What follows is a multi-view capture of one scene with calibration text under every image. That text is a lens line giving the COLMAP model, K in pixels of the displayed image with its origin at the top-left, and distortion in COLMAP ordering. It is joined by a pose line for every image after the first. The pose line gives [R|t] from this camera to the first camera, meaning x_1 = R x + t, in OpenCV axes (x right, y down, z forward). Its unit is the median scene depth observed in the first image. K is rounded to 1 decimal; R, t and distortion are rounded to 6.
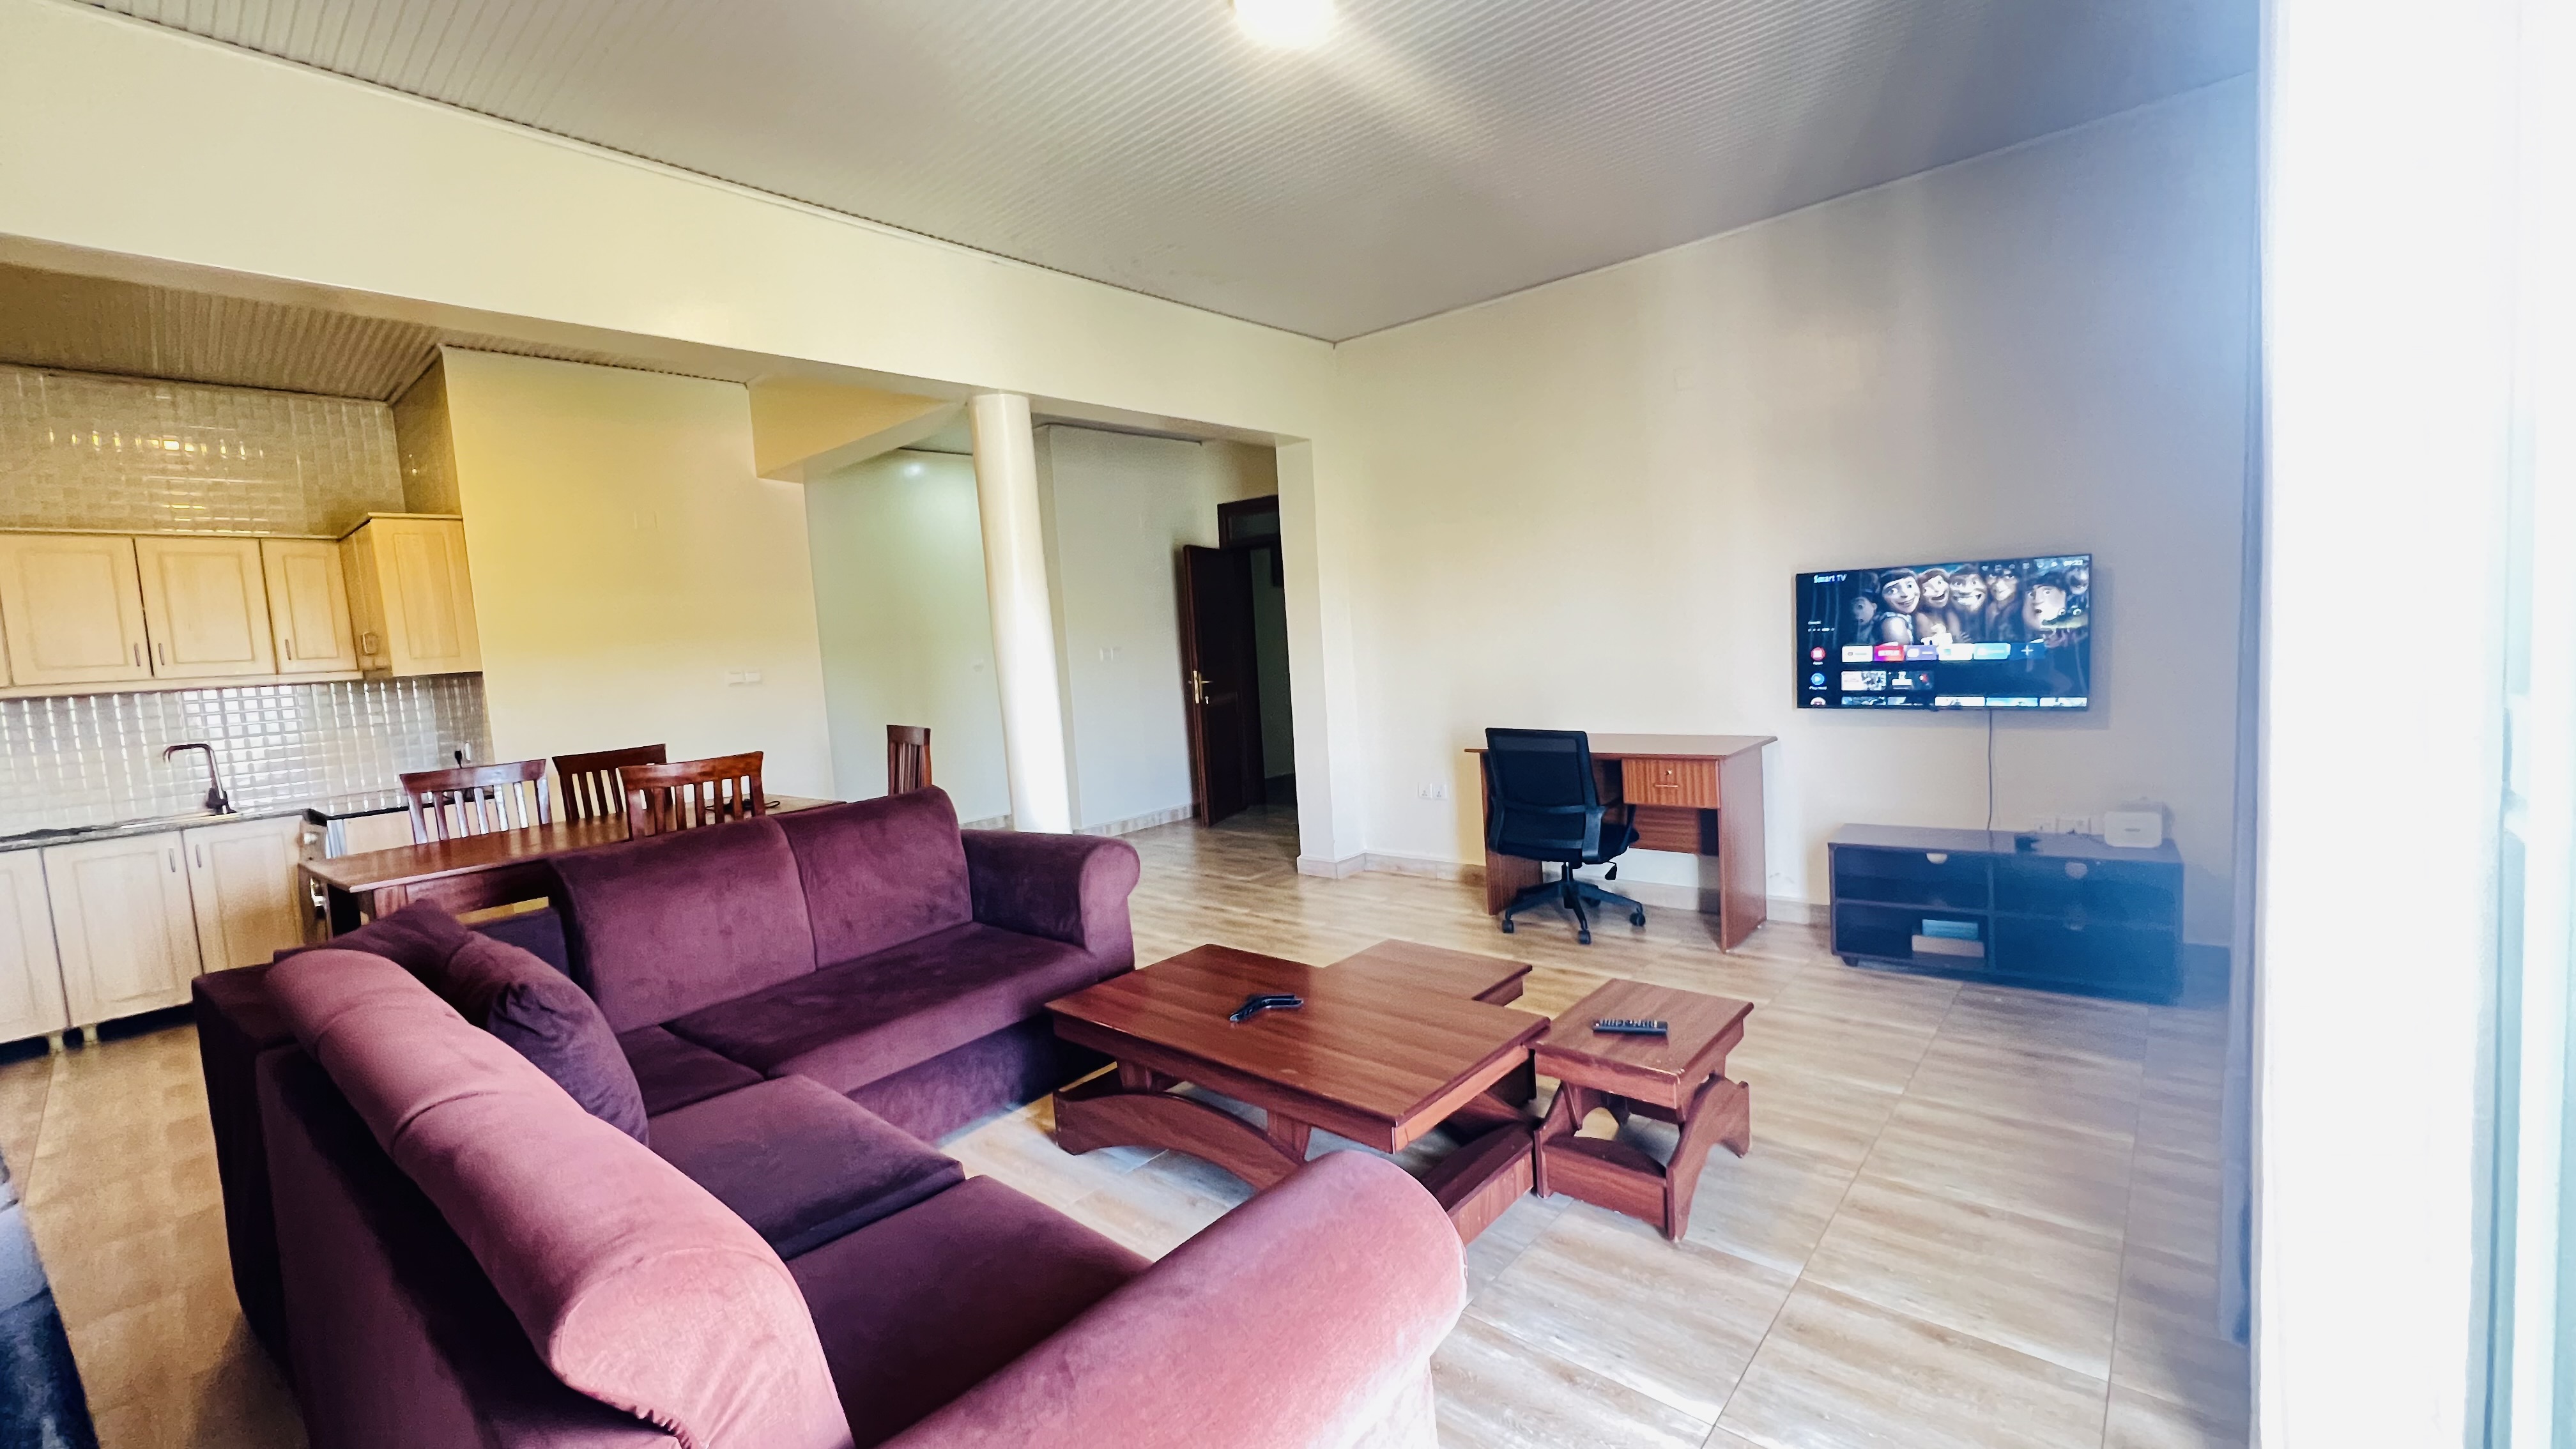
lens RADIAL K [[1035.2, 0, 1287.6], [0, 1035.2, 718.2], [0, 0, 1]] dist [-0.001901, 0.001906]
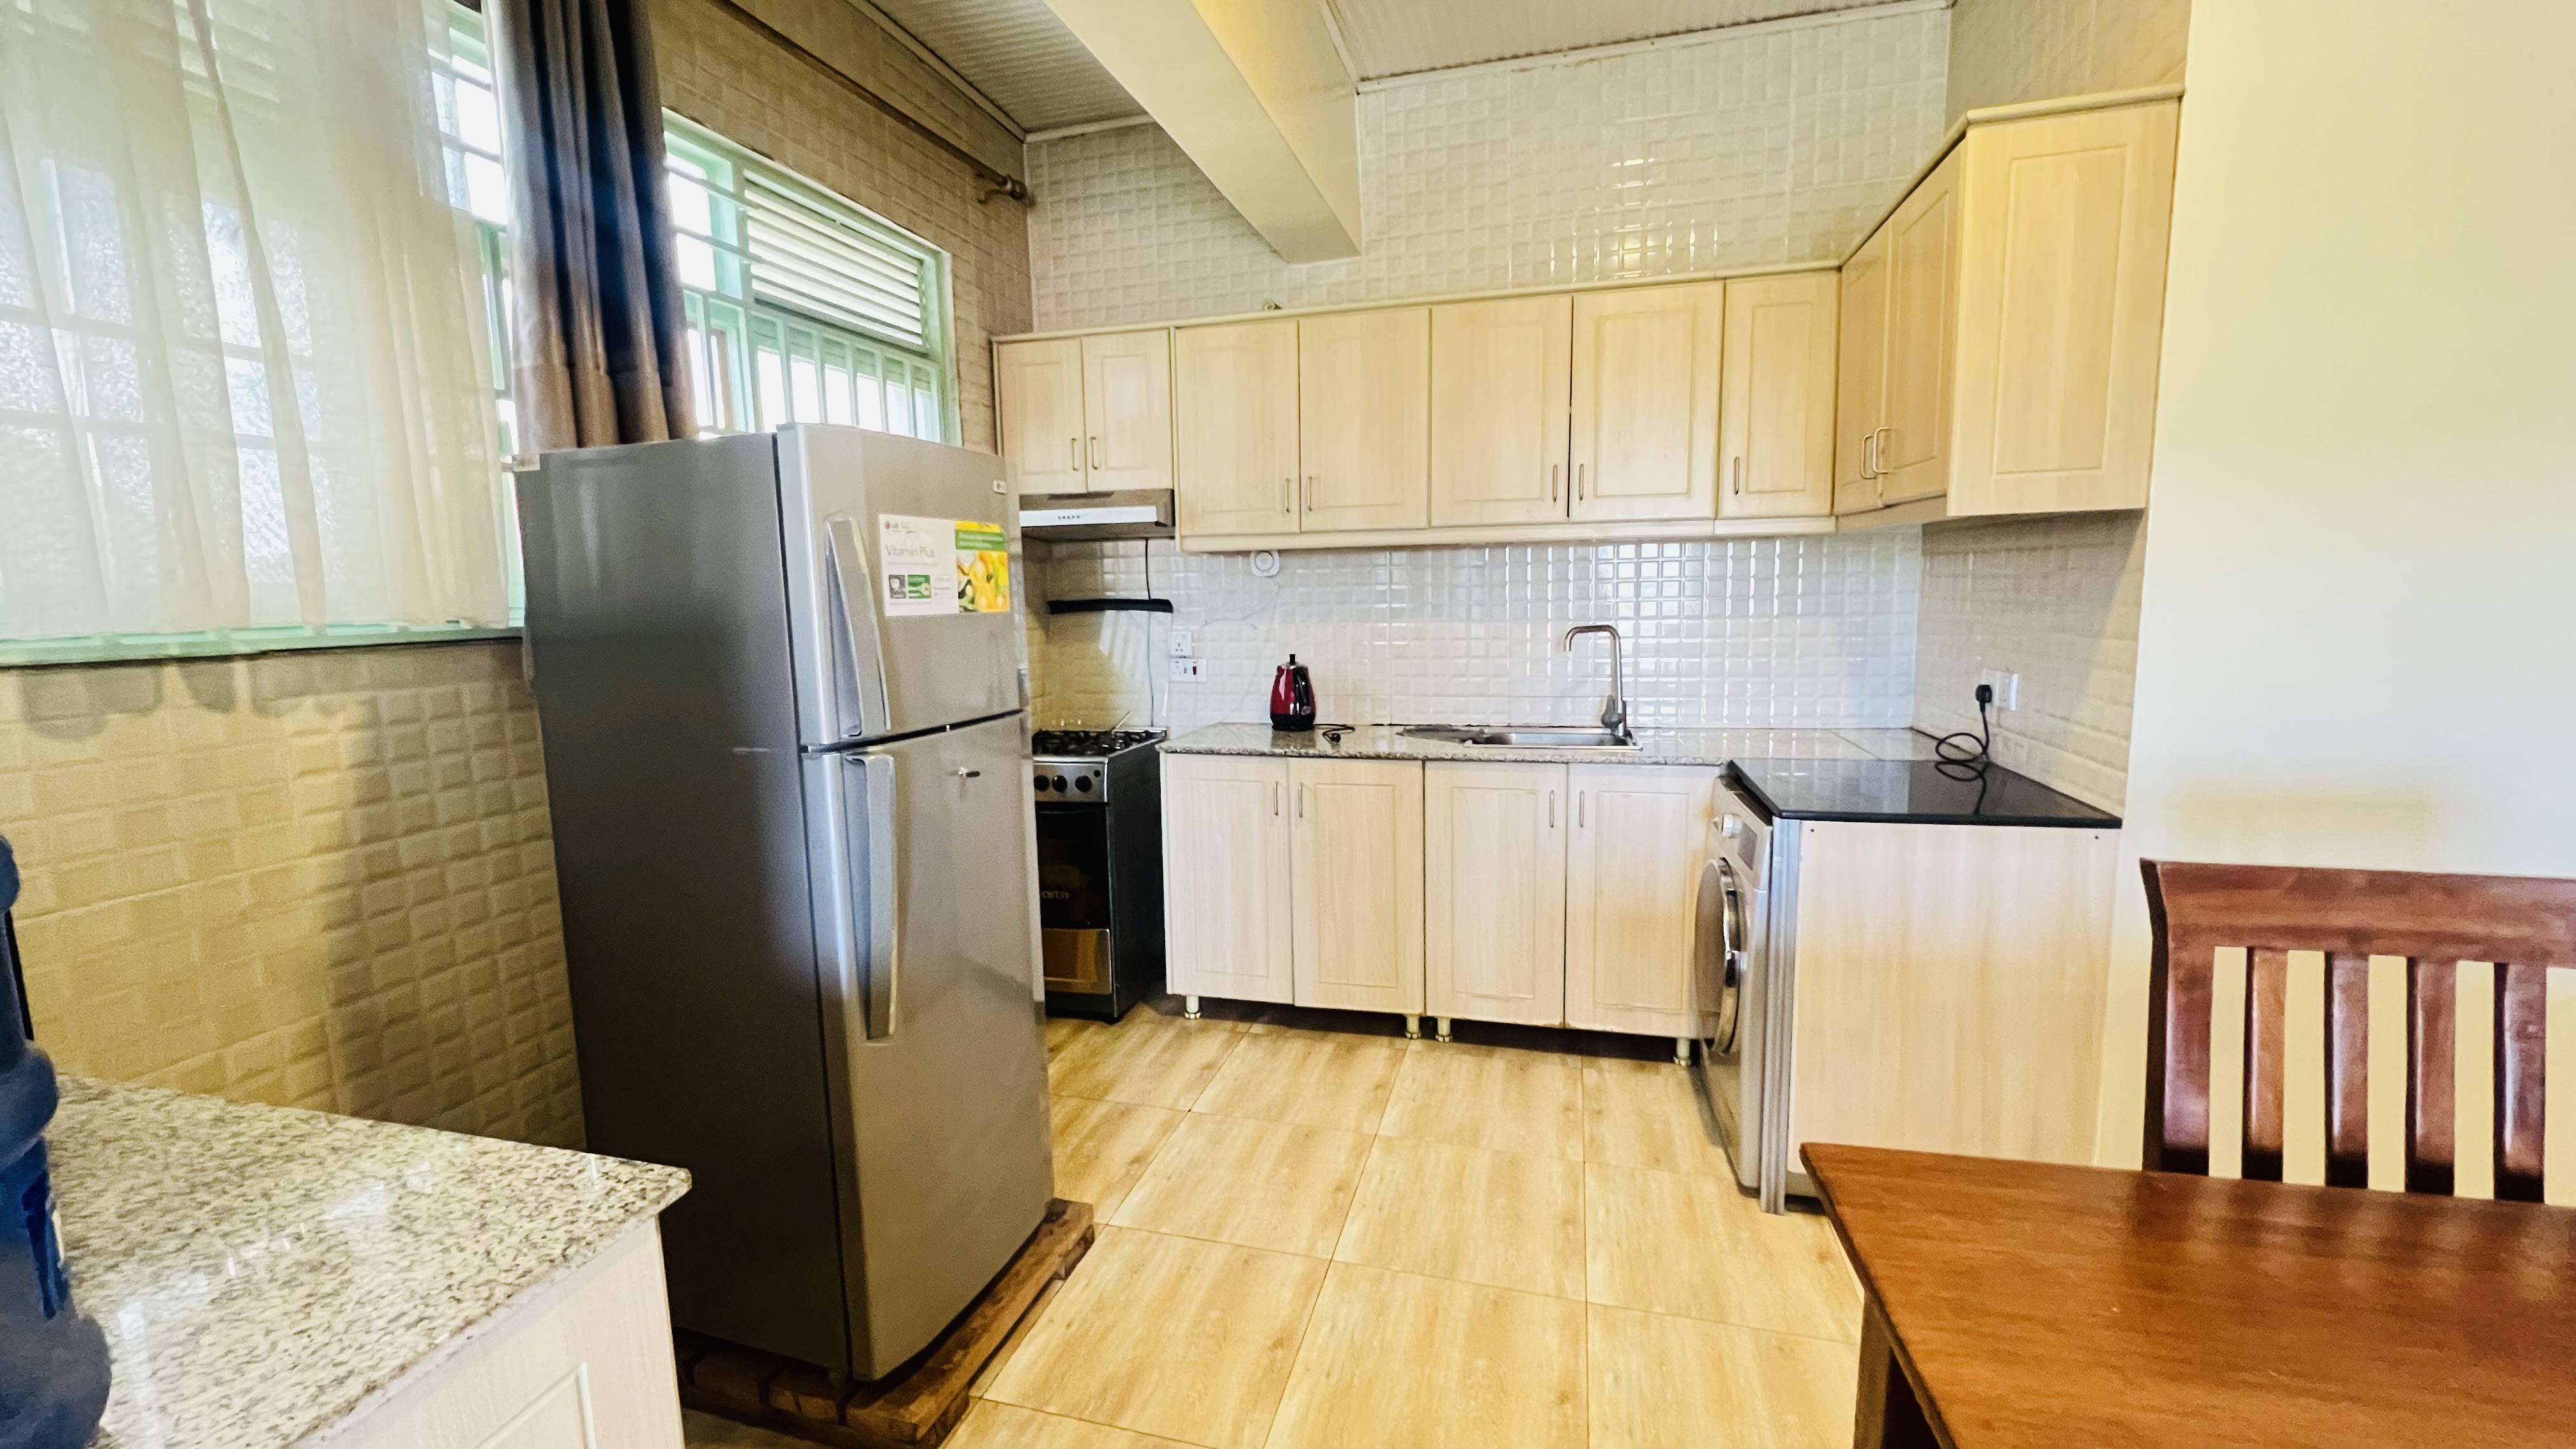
lens RADIAL K [[1035.2, 0, 1278.6], [0, 1035.2, 718.3], [0, 0, 1]] dist [-0.001901, 0.001906]
pose [[0.435481, 0.172347, -0.883545, -0.560342], [-0.077853, 0.985035, 0.153772, -0.001983], [0.896825, 0.001822, 0.442382, 0.532379]]
